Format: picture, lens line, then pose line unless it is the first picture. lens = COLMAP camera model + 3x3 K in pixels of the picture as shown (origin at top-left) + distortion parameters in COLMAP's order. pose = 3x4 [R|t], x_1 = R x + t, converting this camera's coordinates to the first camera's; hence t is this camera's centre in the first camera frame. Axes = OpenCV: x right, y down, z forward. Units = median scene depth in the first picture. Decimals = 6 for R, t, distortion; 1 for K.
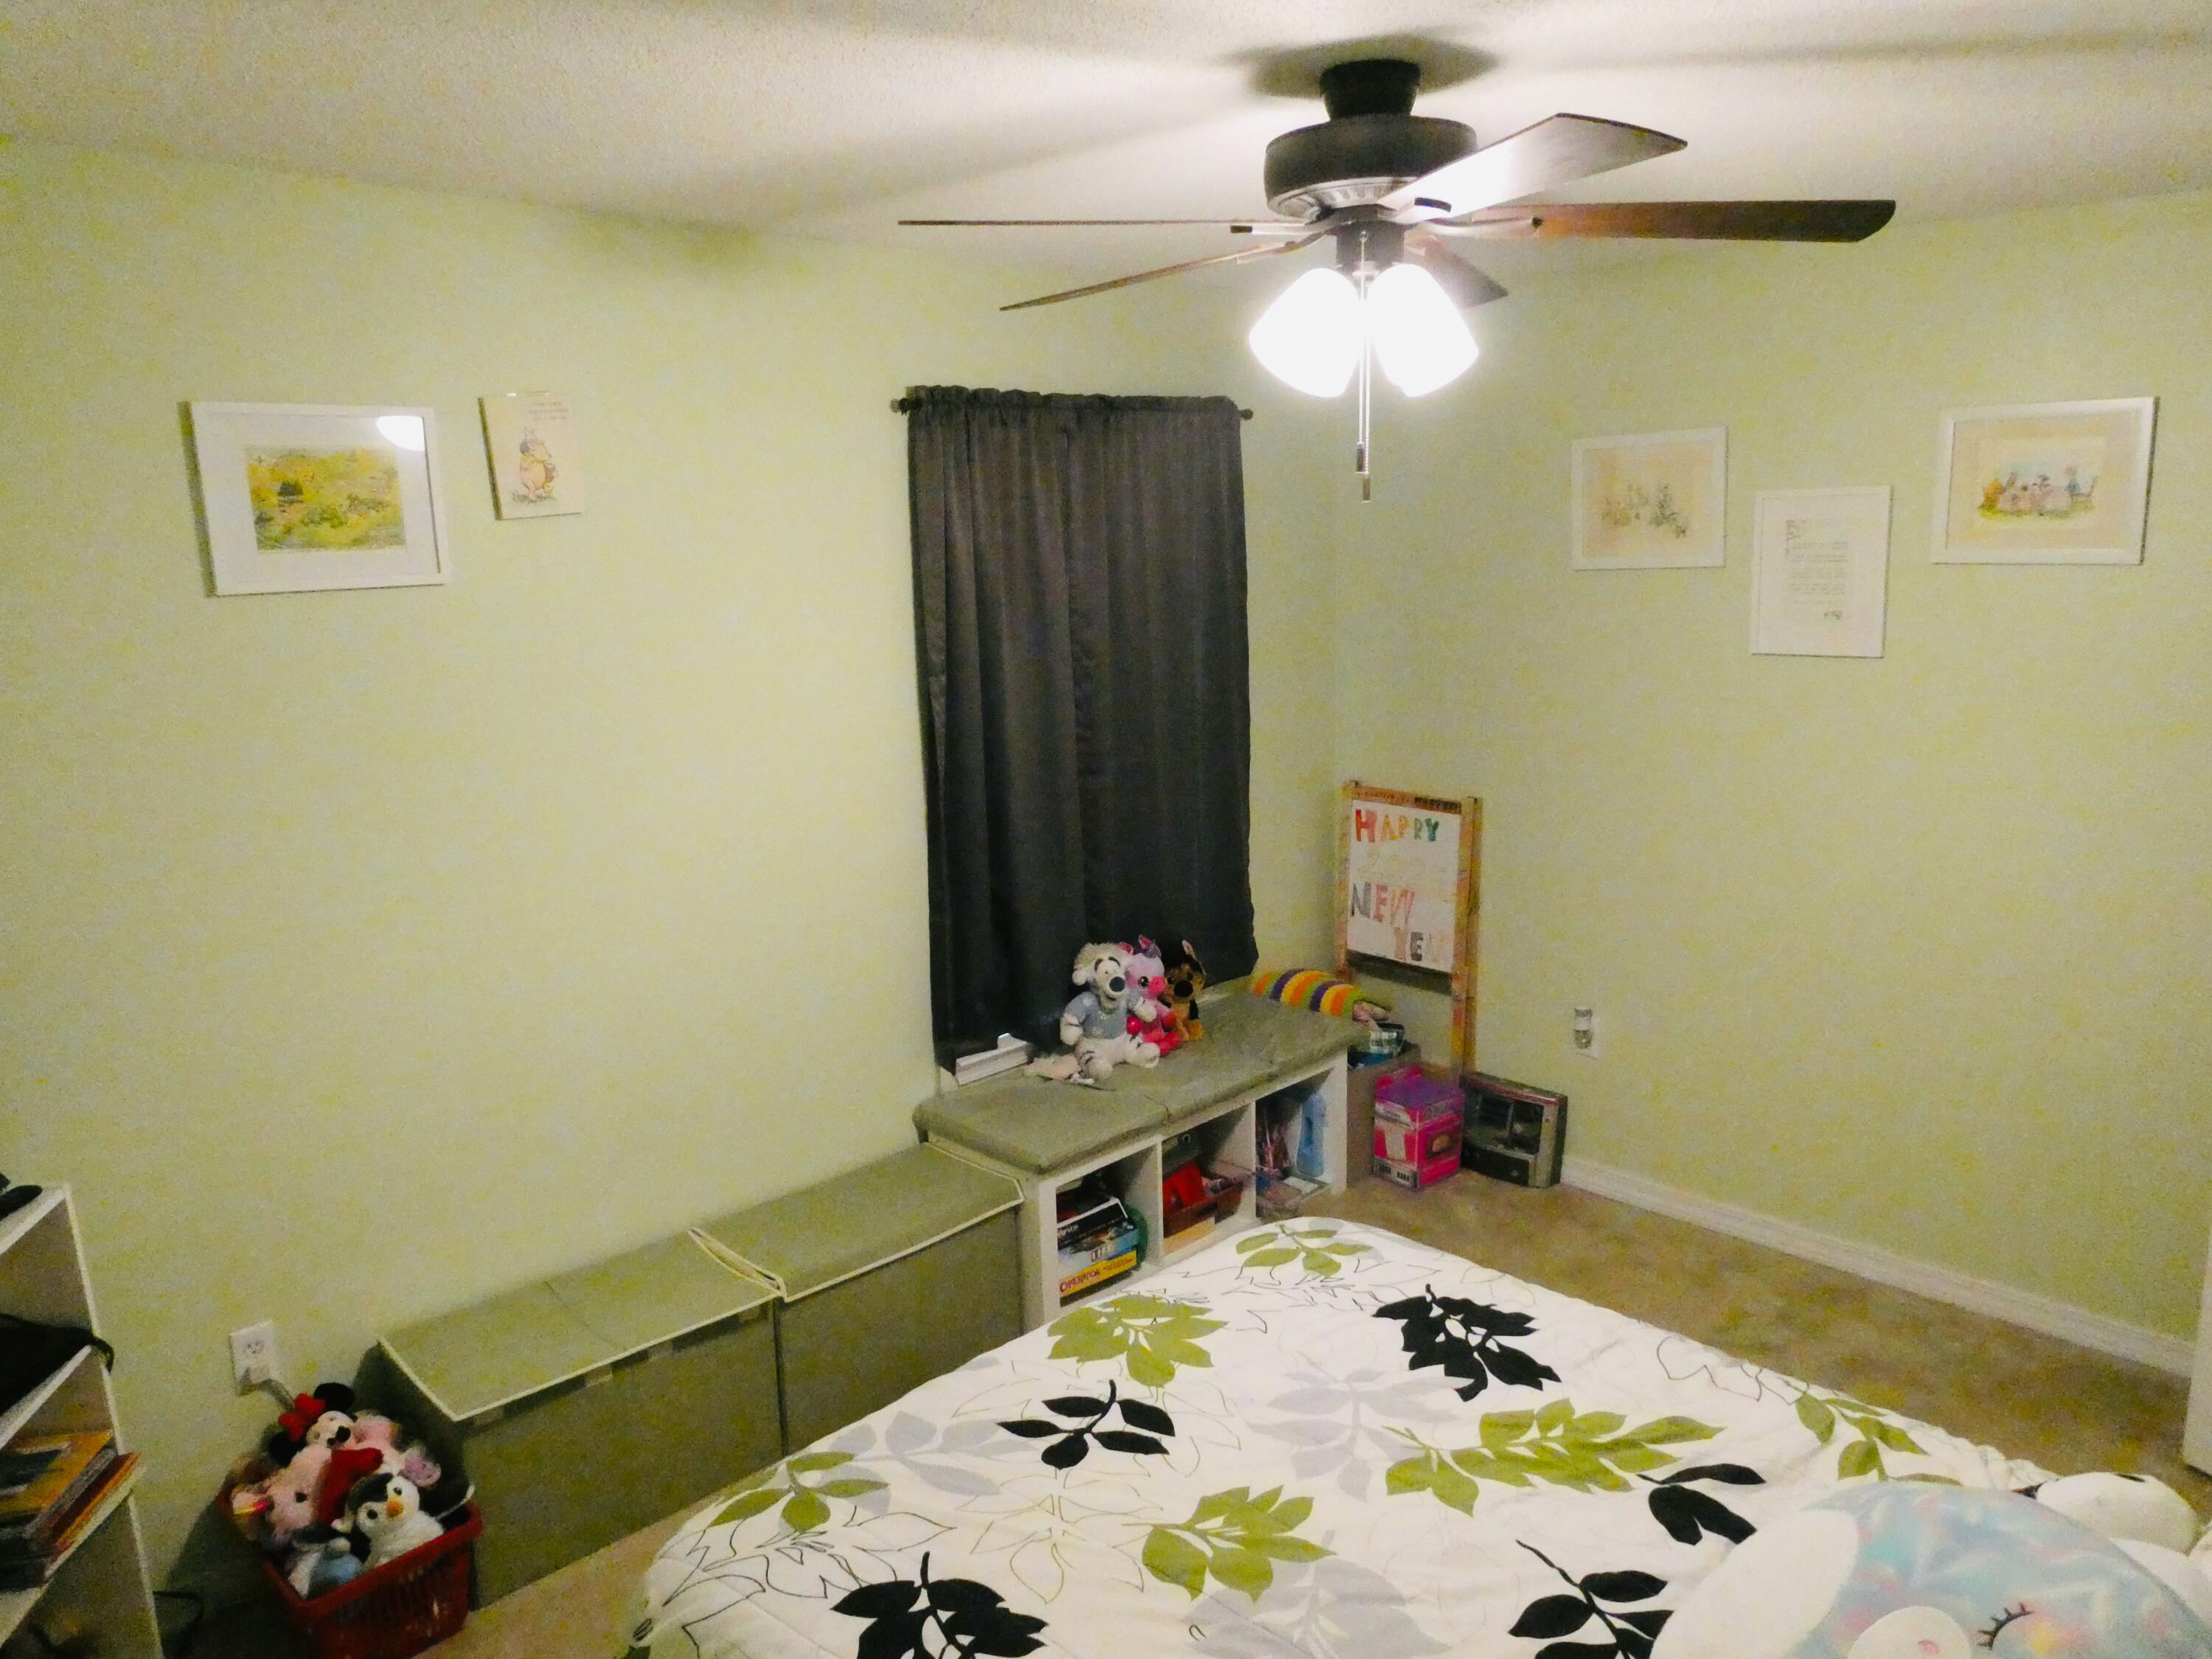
lens RADIAL K [[1572.7, 0, 1123.7], [0, 1572.7, 824.5], [0, 0, 1]] dist [-0.009094, -0.004415]
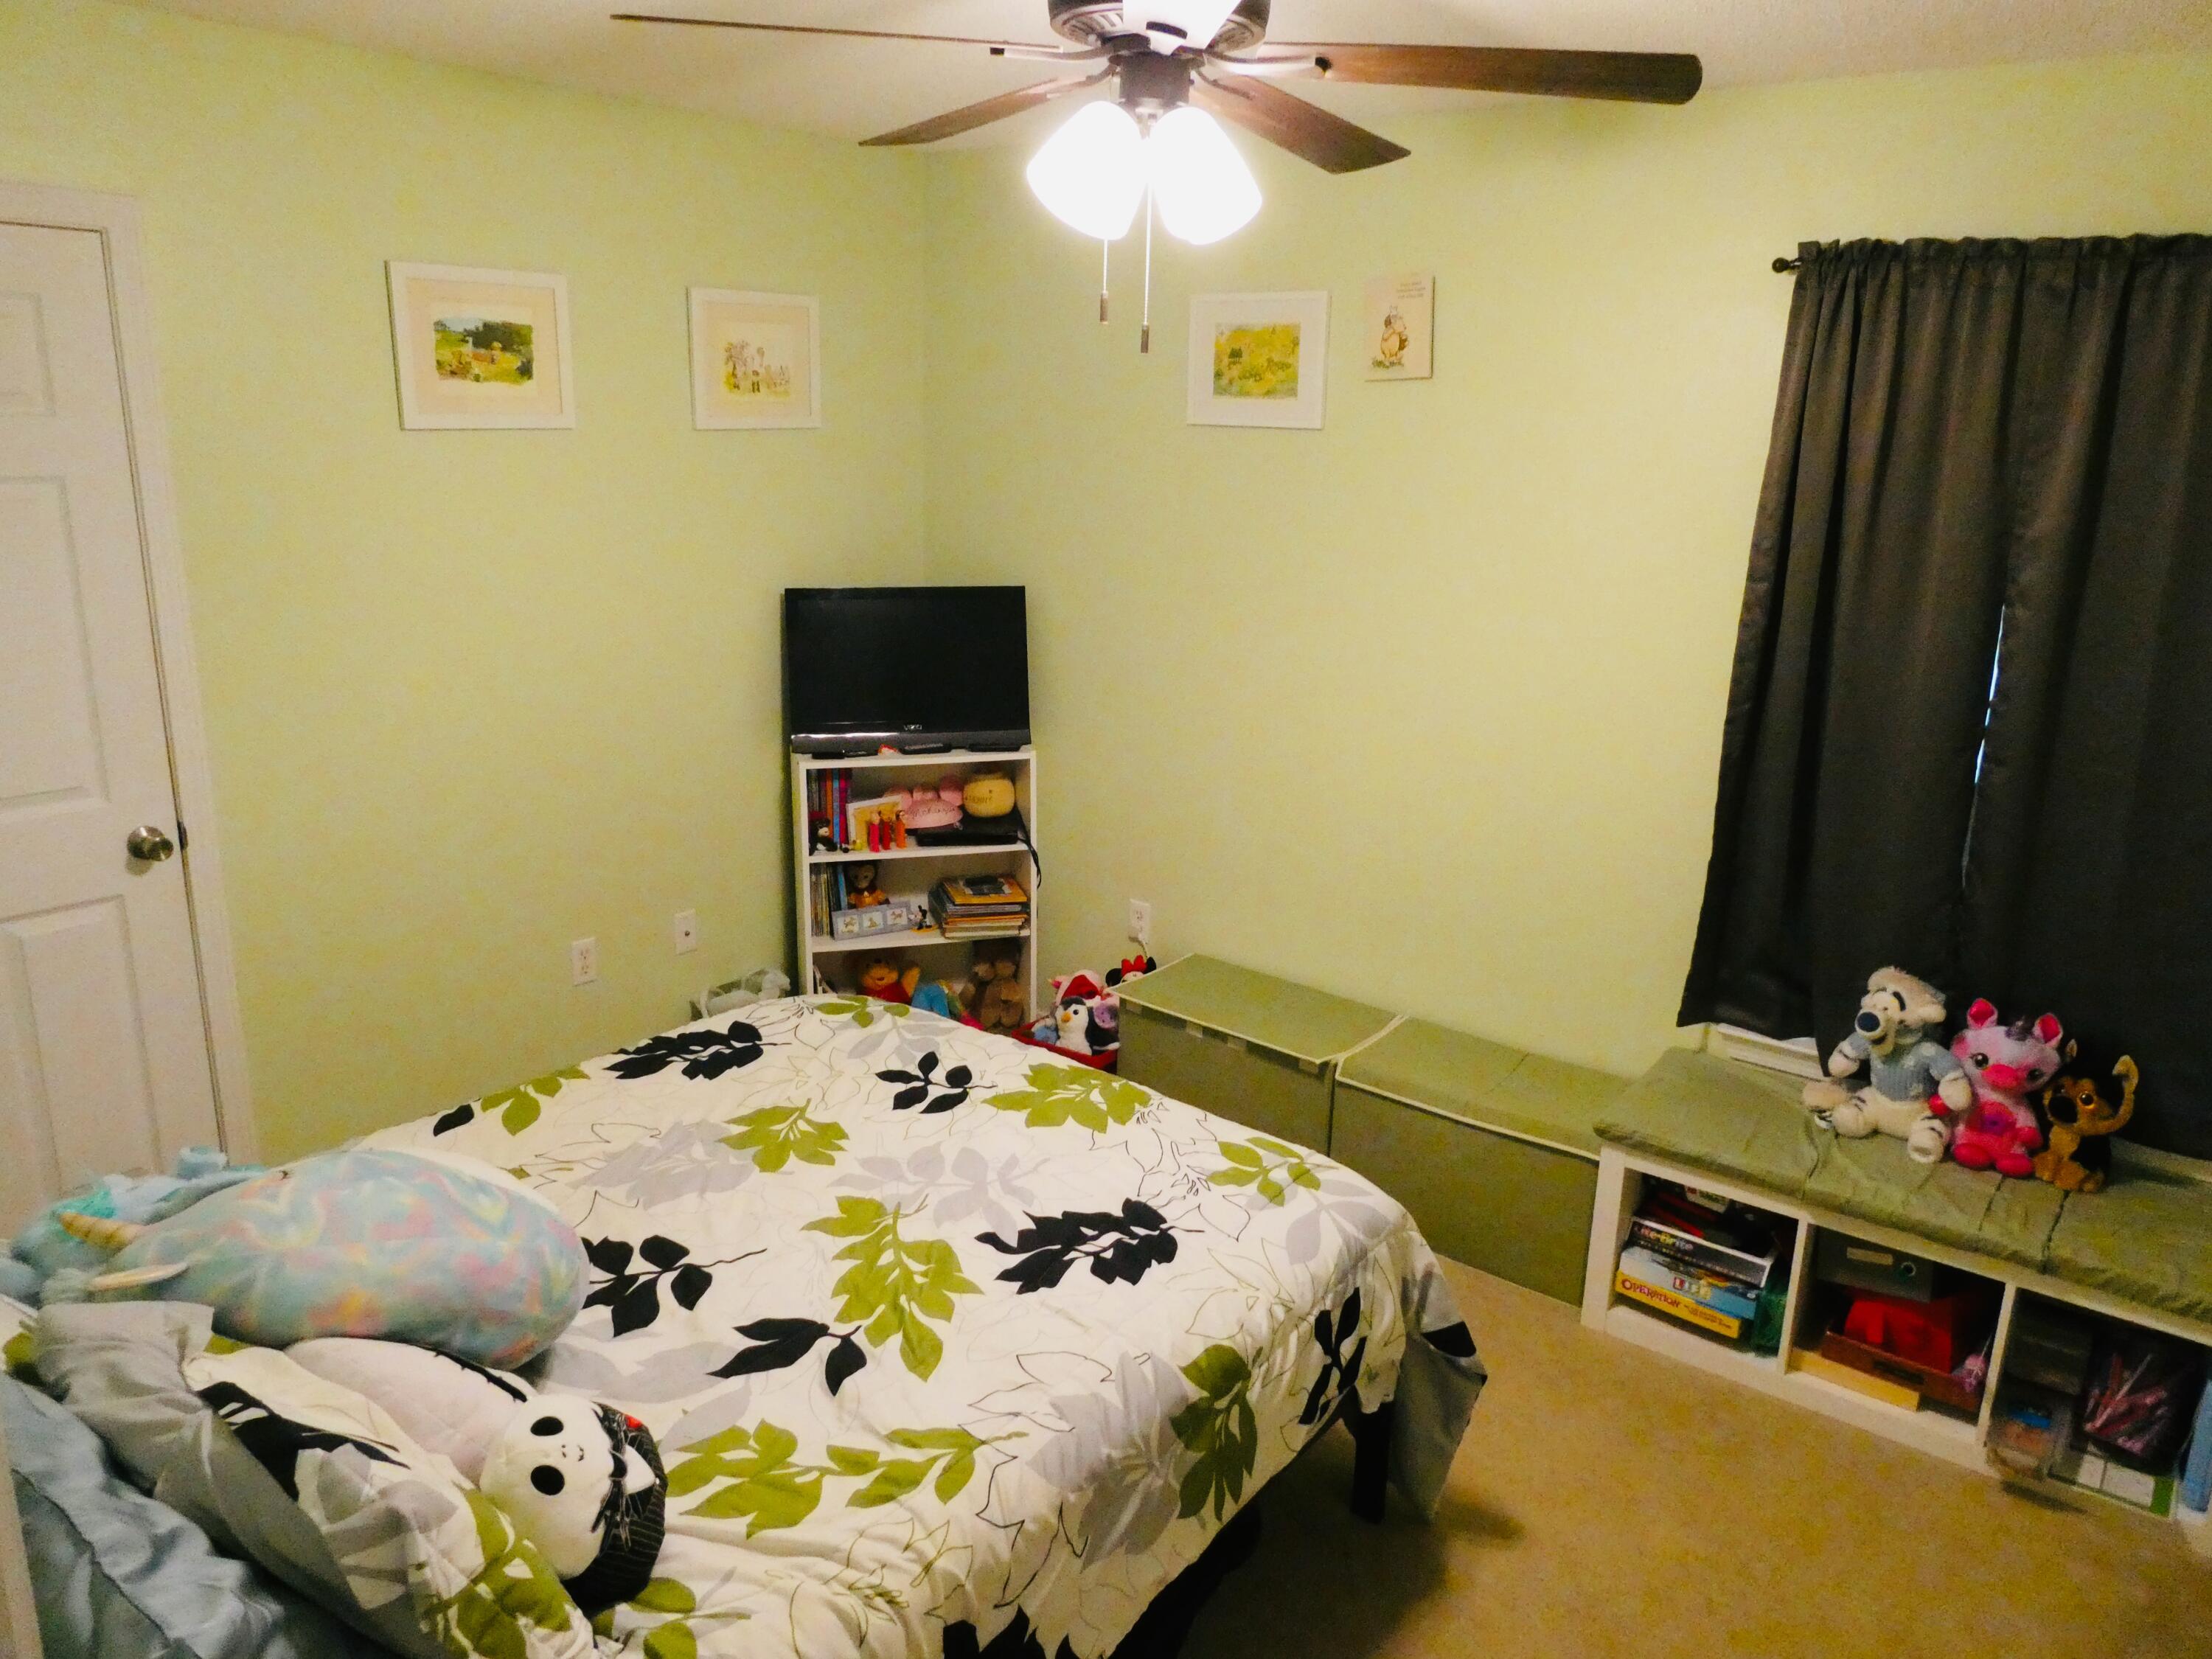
lens RADIAL K [[1572.7, 0, 1123.7], [0, 1572.7, 824.5], [0, 0, 1]] dist [-0.009094, -0.004415]
pose [[0.126290, 0.280167, -0.951608, 0.964885], [-0.228493, 0.941710, 0.246929, -0.141016], [0.965320, 0.186251, 0.182945, 0.725792]]
